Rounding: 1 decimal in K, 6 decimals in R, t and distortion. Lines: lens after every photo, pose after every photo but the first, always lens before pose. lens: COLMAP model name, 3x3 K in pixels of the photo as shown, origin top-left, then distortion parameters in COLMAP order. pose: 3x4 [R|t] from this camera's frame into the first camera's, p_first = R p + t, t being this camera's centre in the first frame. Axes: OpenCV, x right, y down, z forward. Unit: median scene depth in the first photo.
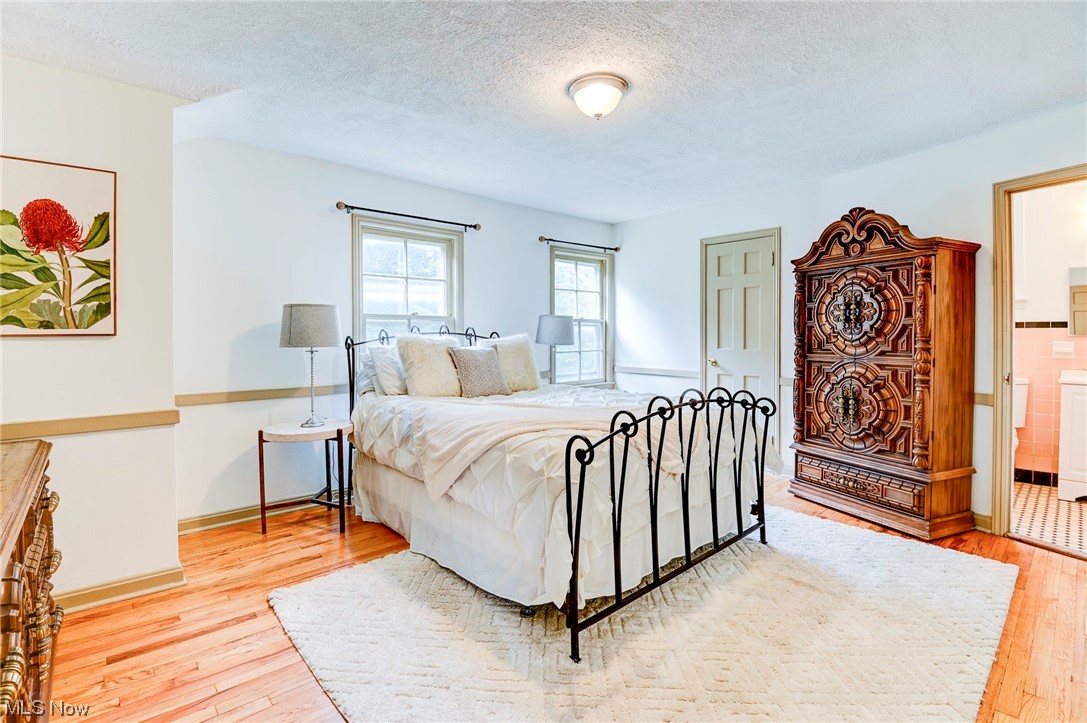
lens RADIAL K [[504.9, 0, 540.2], [0, 504.9, 338.8], [0, 0, 1]] dist [0.000870, -0.000750]
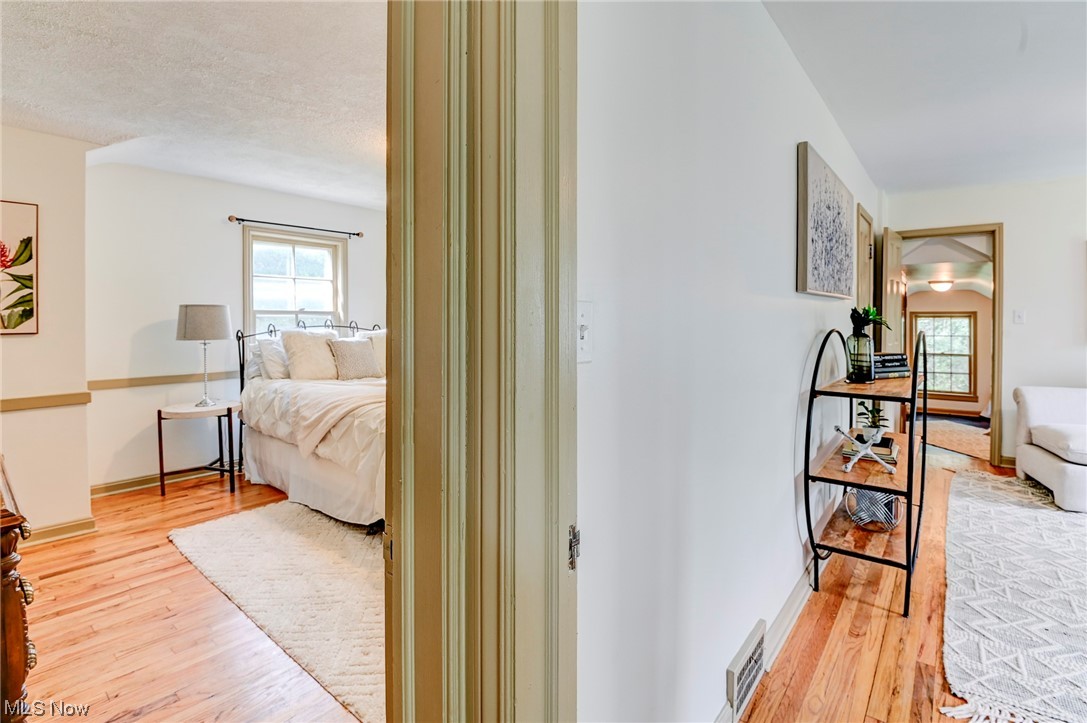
lens RADIAL K [[511.1, 0, 546.5], [0, 511.1, 323.5], [0, 0, 1]] dist [-0.019240, 0.000247]
pose [[0.987922, -0.000585, 0.154948, 0.173775], [0.000534, 1.000000, 0.000370, -0.024198], [-0.154949, -0.000283, 0.987922, -0.336332]]
